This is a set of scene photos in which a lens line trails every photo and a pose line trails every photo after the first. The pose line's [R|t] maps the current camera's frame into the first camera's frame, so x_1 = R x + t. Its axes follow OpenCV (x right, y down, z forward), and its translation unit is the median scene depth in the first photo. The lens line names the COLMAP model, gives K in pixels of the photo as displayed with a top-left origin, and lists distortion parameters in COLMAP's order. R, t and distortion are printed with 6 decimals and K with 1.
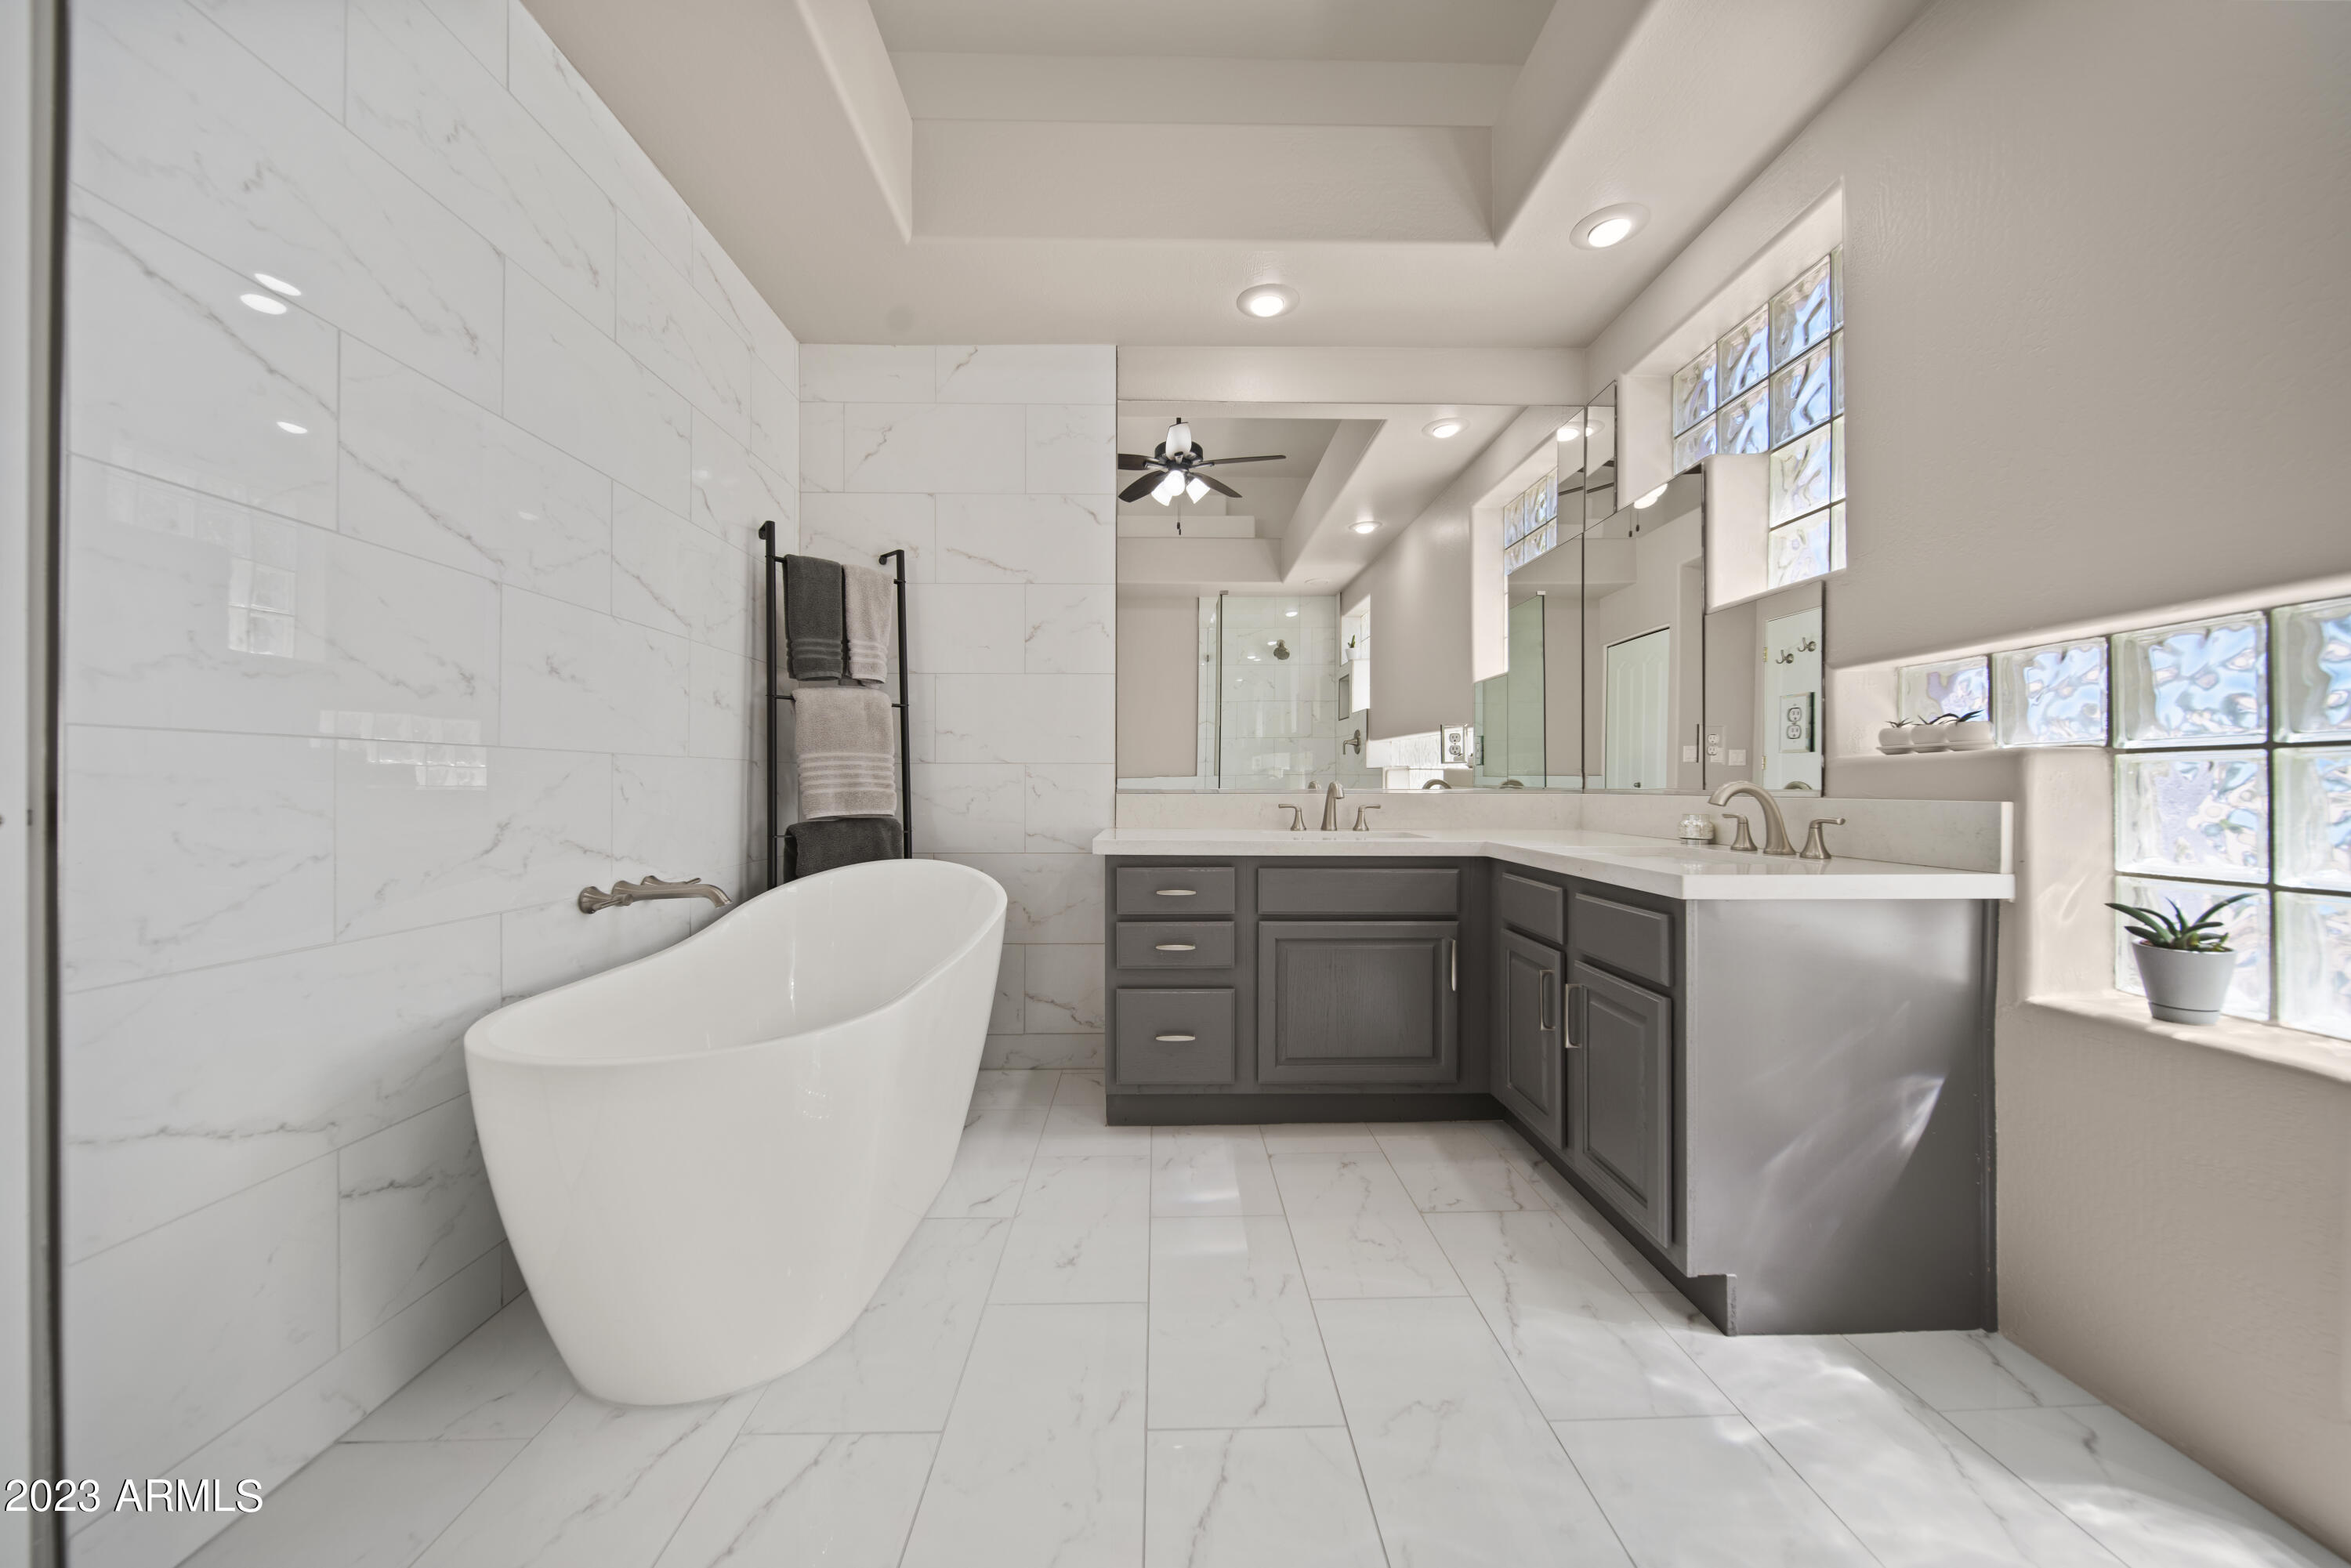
lens RADIAL K [[826.2, 0, 1174.6], [0, 826.2, 783.7], [0, 0, 1]] dist [-0.000557, -0.001198]
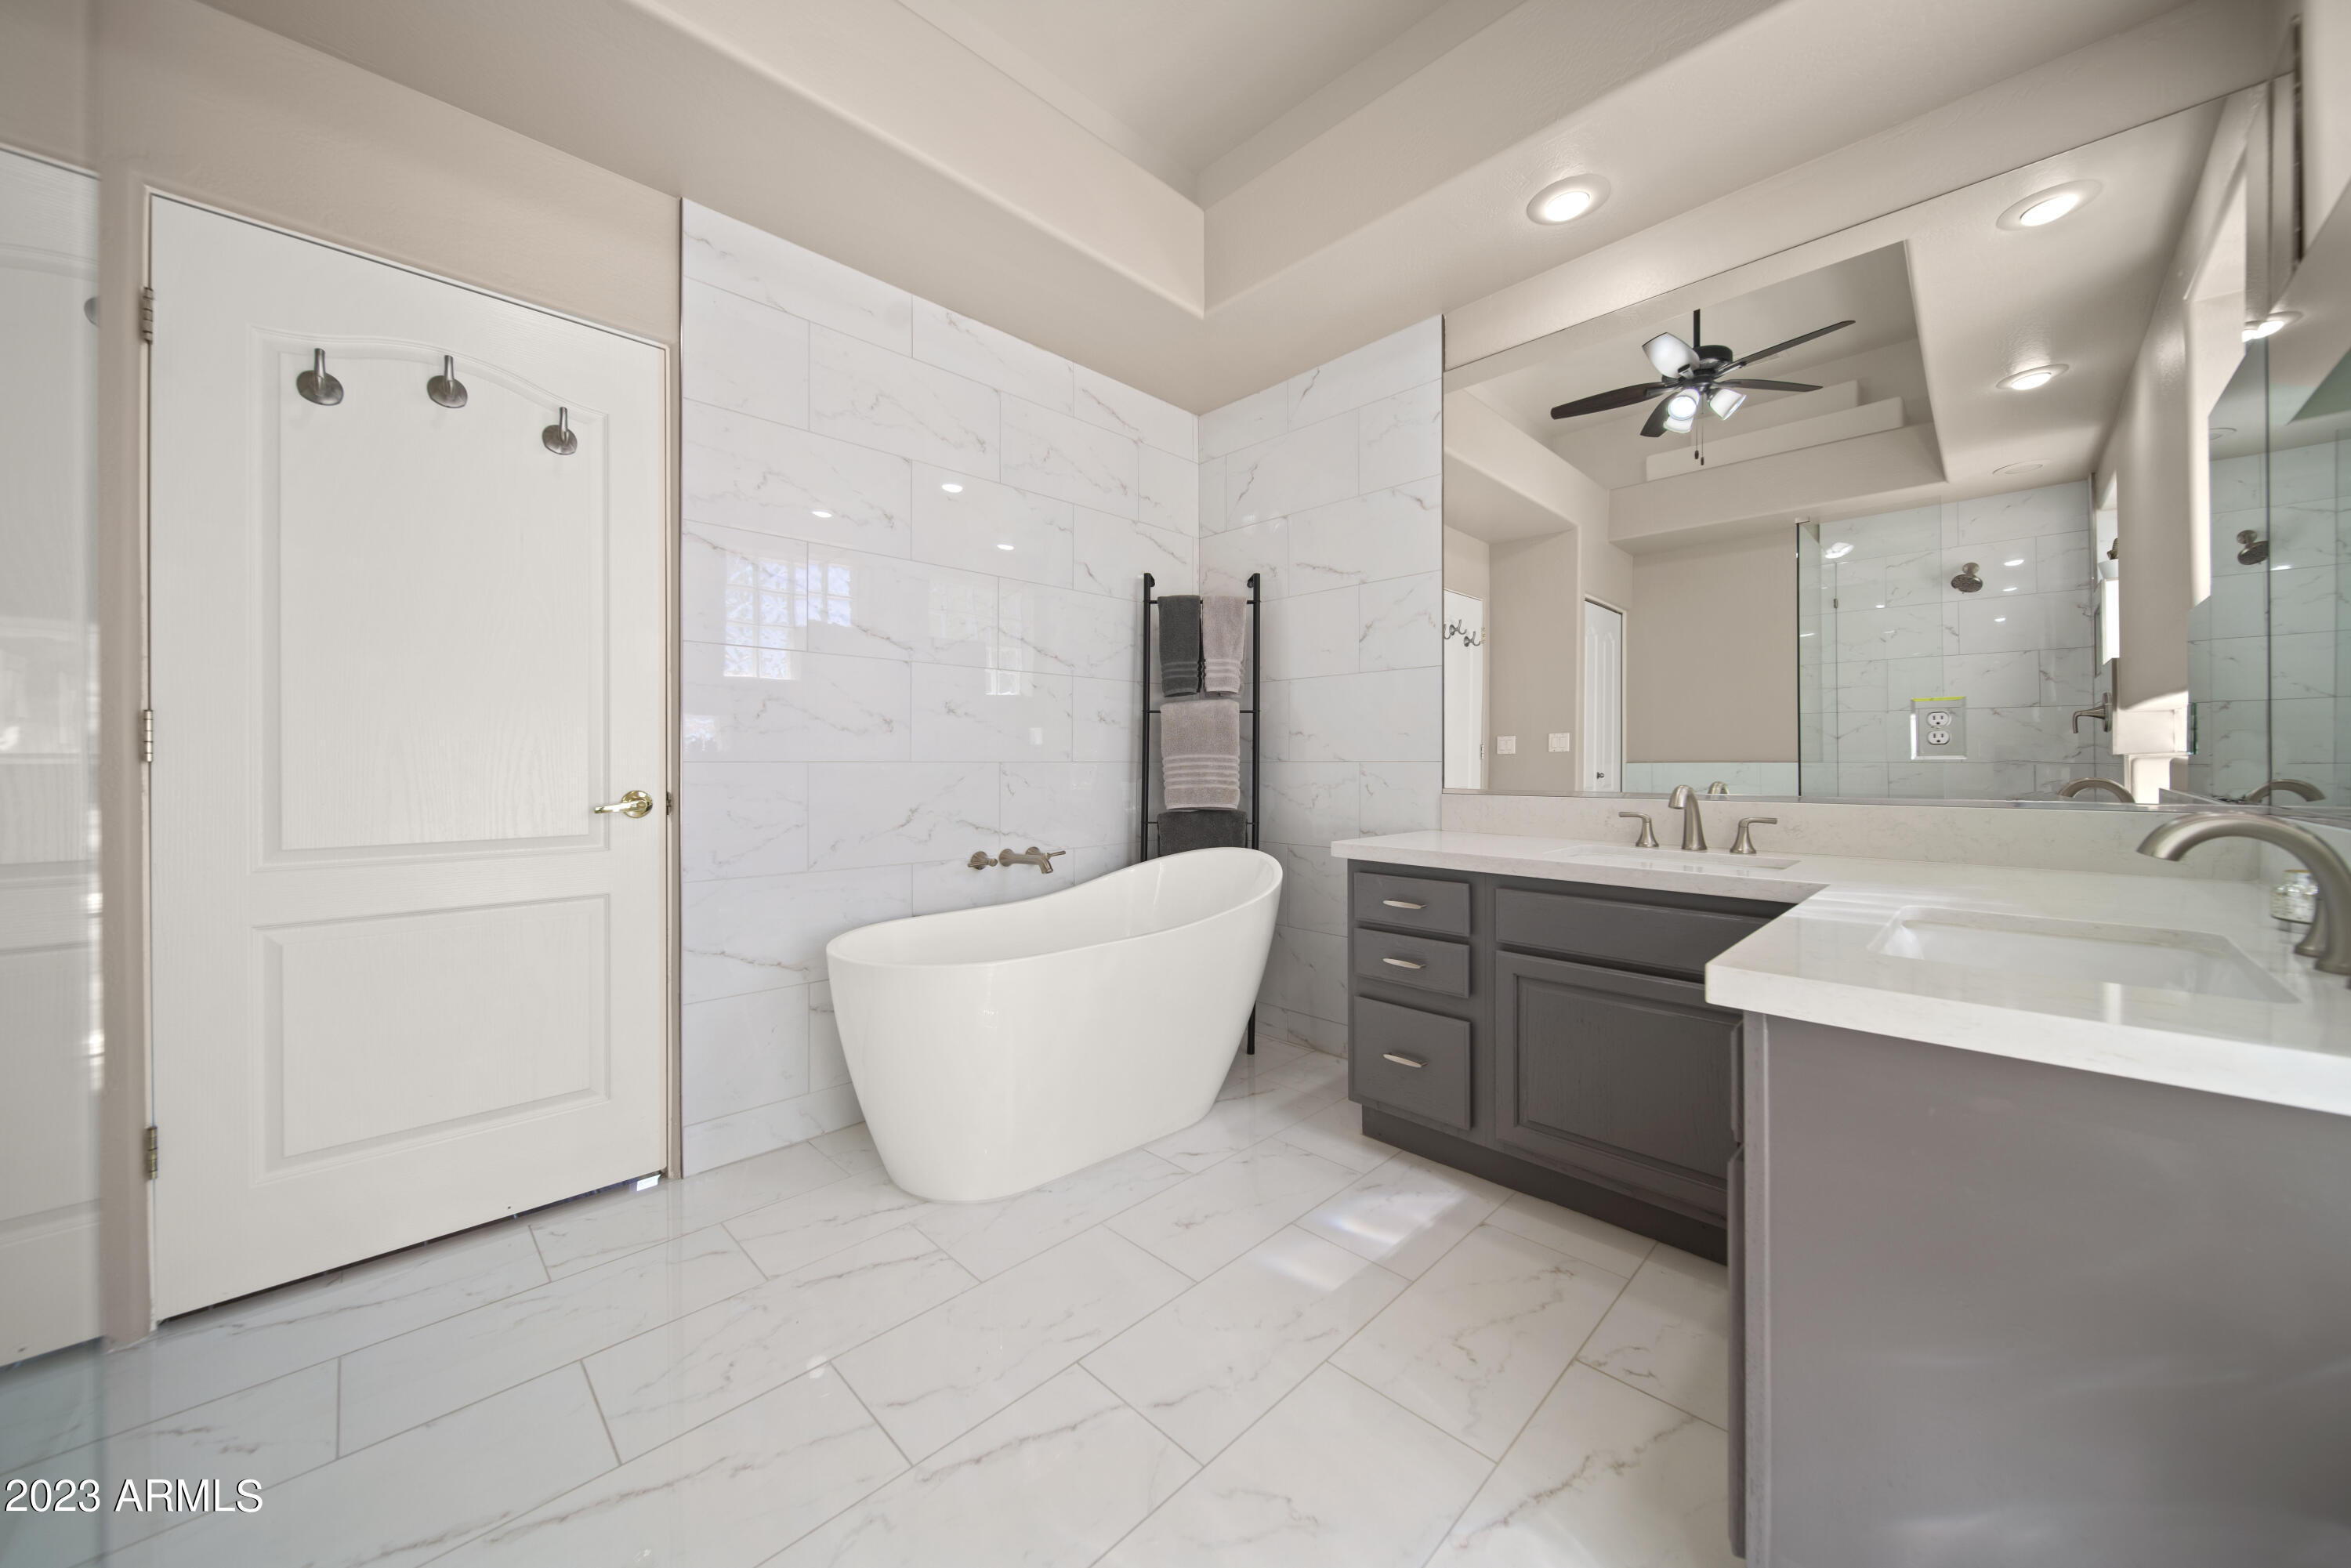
lens RADIAL K [[826.2, 0, 1174.7], [0, 826.2, 764.1], [0, 0, 1]] dist [-0.000557, -0.001198]
pose [[0.690243, -0.002205, -0.723575, 0.485293], [0.001459, 0.999998, -0.001655, -0.024754], [0.723576, 0.000087, 0.690244, 0.167589]]
